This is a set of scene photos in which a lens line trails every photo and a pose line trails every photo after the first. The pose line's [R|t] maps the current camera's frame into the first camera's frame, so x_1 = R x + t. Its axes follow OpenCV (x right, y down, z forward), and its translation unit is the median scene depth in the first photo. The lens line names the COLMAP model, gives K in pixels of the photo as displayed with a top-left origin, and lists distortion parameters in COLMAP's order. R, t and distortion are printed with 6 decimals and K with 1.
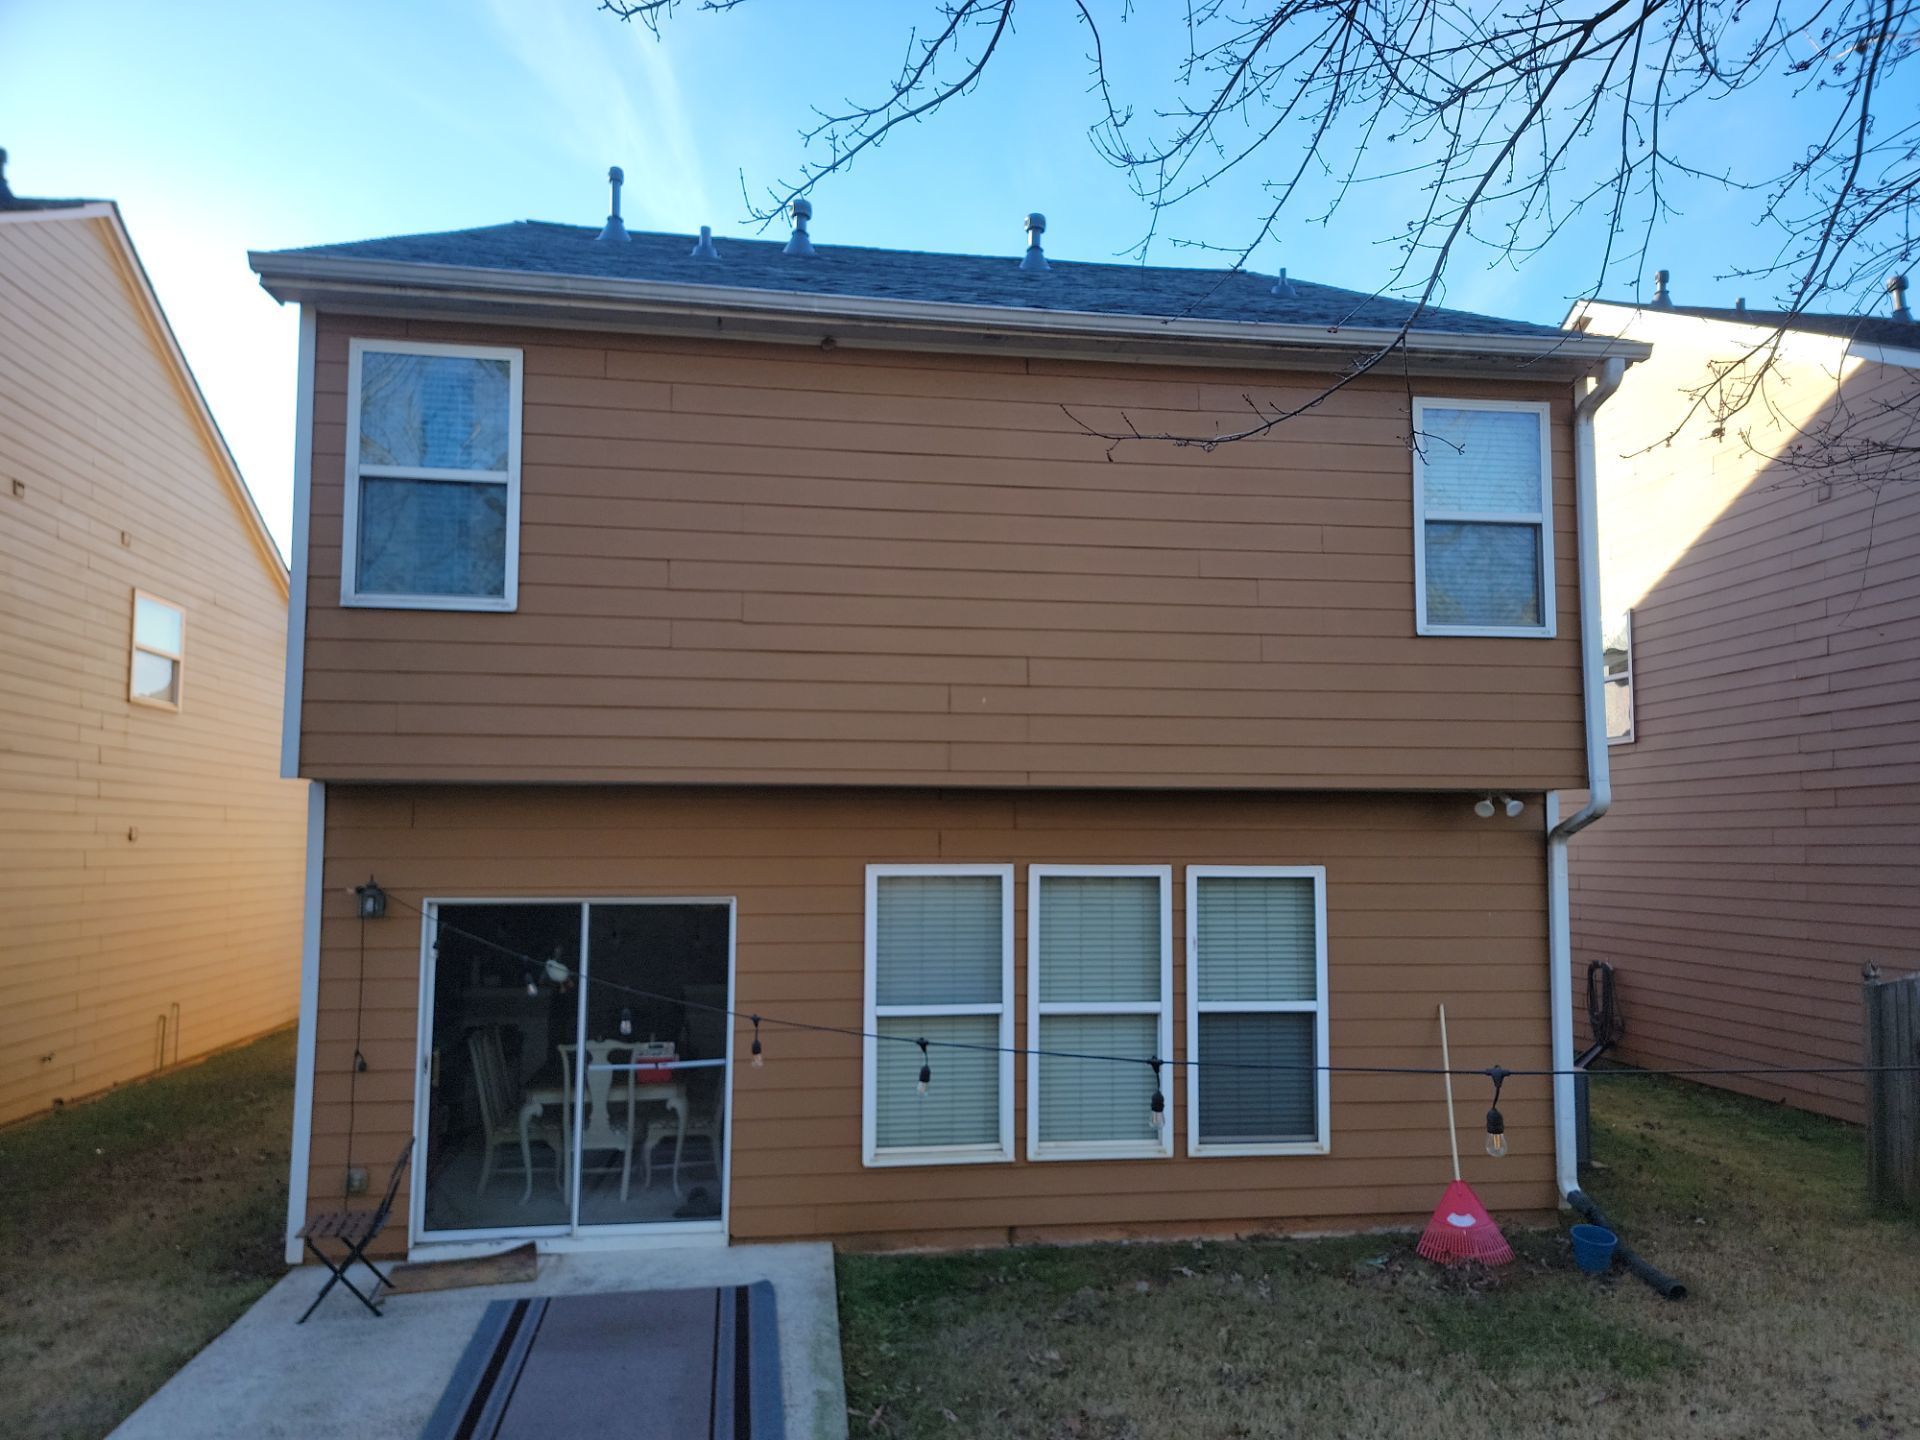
lens RADIAL K [[1336.9, 0, 1001.2], [0, 1336.9, 749.0], [0, 0, 1]] dist [0.077032, -0.058539]
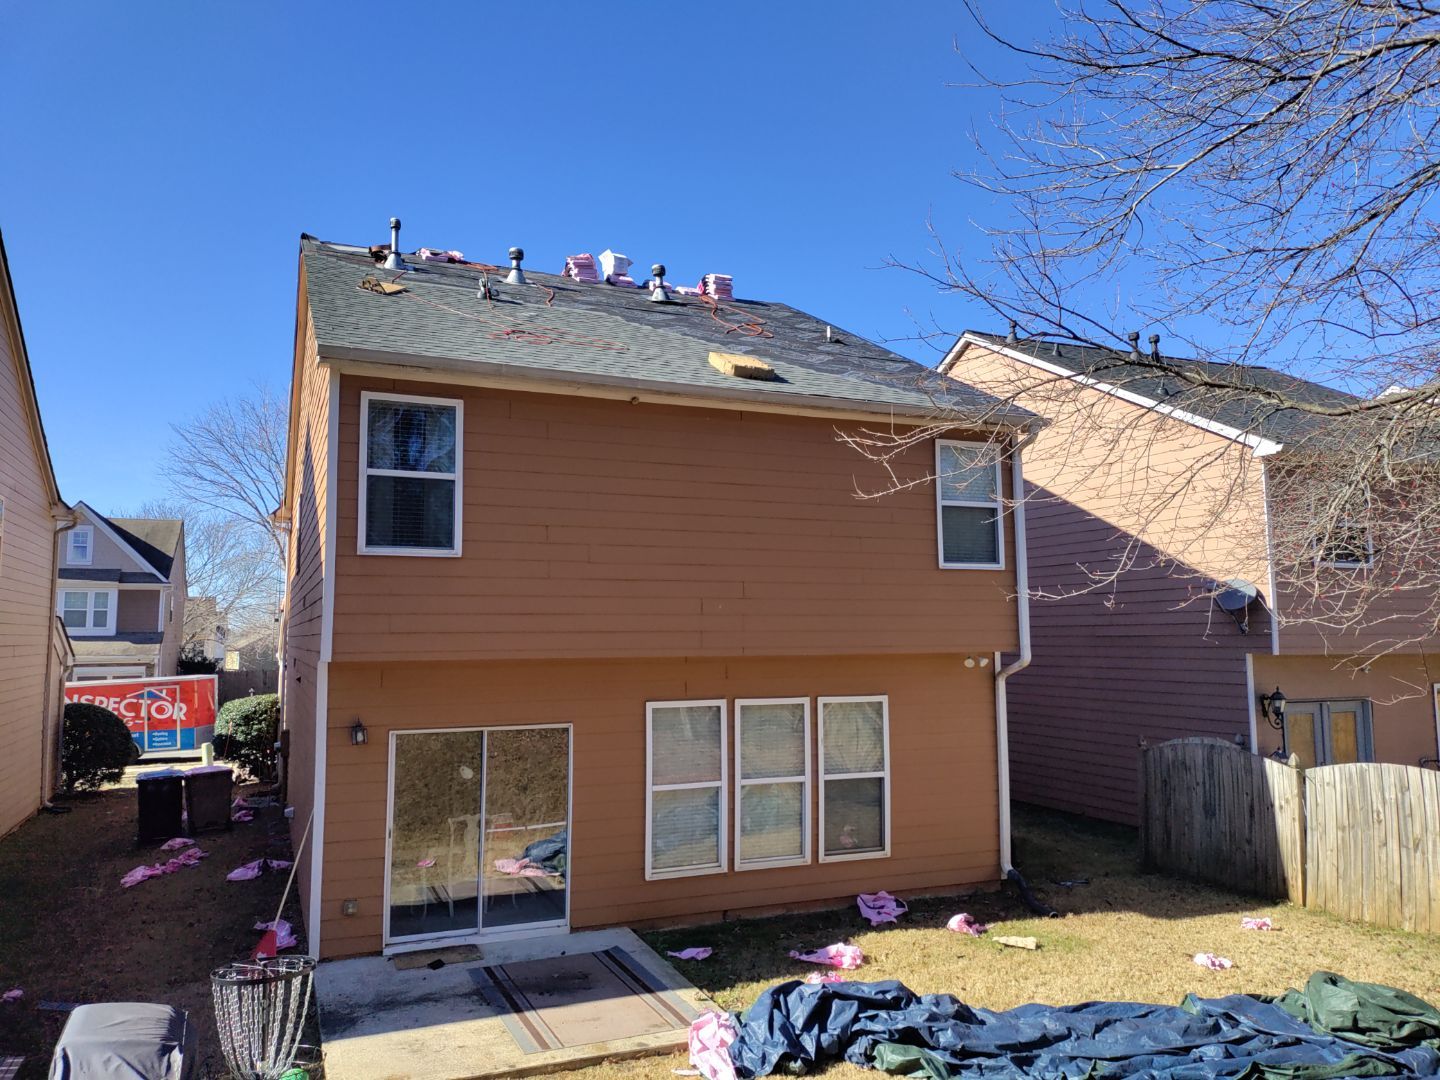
lens RADIAL K [[1067.2, 0, 726.5], [0, 1067.2, 534.8], [0, 0, 1]] dist [0.049218, -0.054759]
pose [[0.965434, 0.017496, 0.260060, -0.360100], [-0.012562, 0.999708, -0.020623, -0.100052], [-0.260345, 0.016643, 0.965372, -0.339933]]
